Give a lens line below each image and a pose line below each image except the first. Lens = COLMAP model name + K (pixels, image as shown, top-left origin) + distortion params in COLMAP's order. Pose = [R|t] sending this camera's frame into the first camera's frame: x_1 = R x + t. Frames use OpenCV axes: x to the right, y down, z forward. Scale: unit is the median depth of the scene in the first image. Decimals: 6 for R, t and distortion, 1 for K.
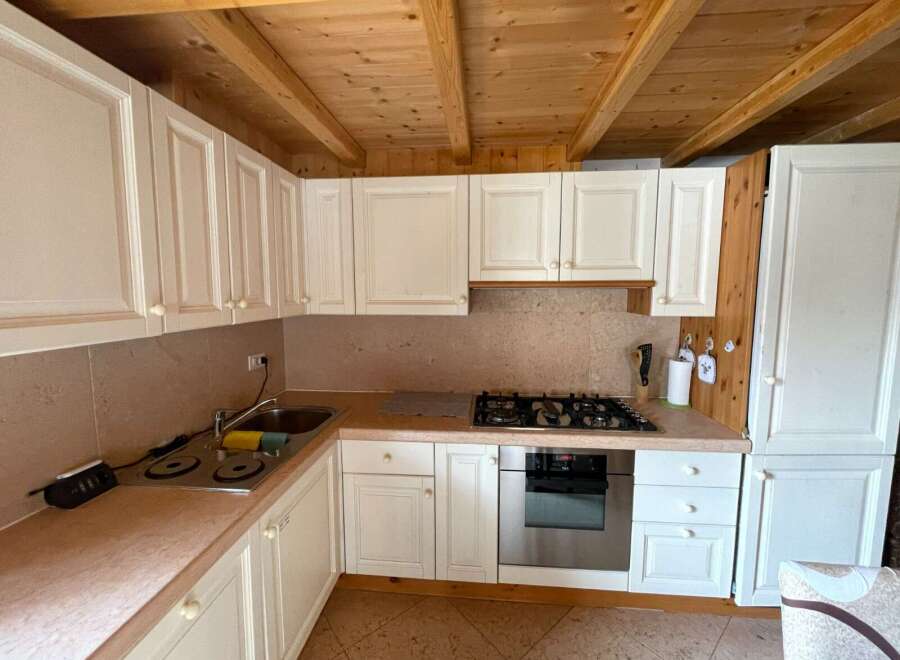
lens RADIAL K [[363.5, 0, 452.1], [0, 363.5, 327.1], [0, 0, 1]] dist [-0.002202, 0.000079]
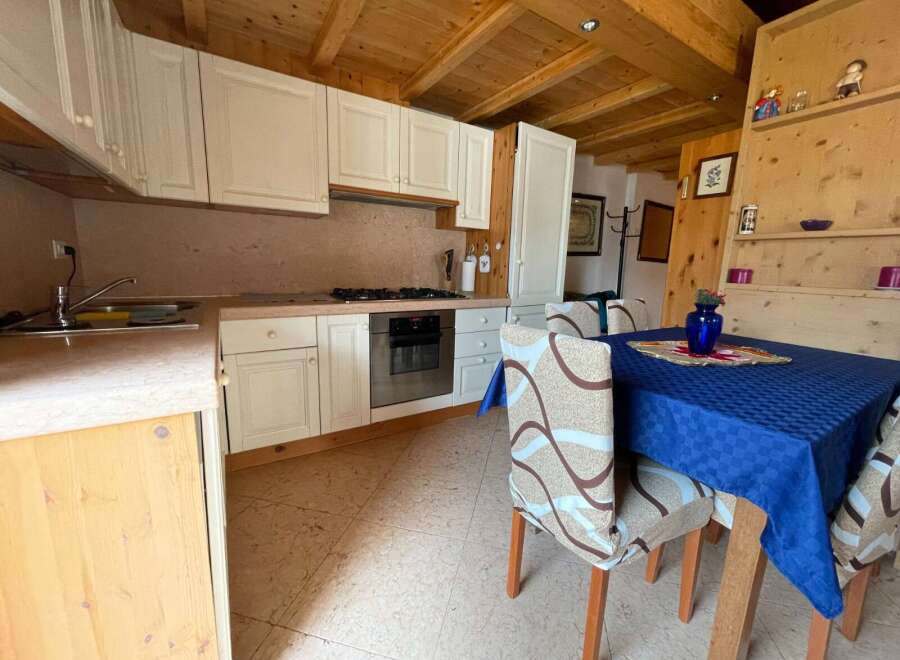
lens RADIAL K [[363.5, 0, 452.1], [0, 363.5, 327.1], [0, 0, 1]] dist [-0.002202, 0.000079]
pose [[0.798023, -0.078773, 0.597456, -0.395623], [0.028861, 0.995278, 0.092674, 0.250225], [-0.601935, -0.056713, 0.796529, -0.194810]]
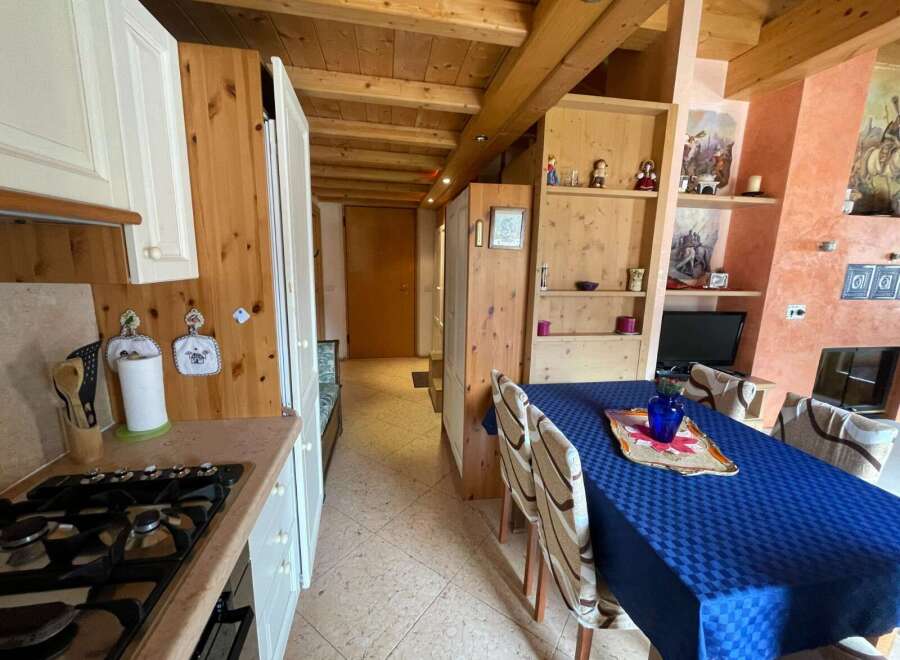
lens RADIAL K [[363.5, 0, 452.1], [0, 363.5, 327.1], [0, 0, 1]] dist [-0.002202, 0.000079]
pose [[-0.266656, -0.181689, 0.946511, -0.064083], [0.071595, 0.975623, 0.207447, -0.047921], [-0.961129, 0.123082, -0.247147, 0.744245]]
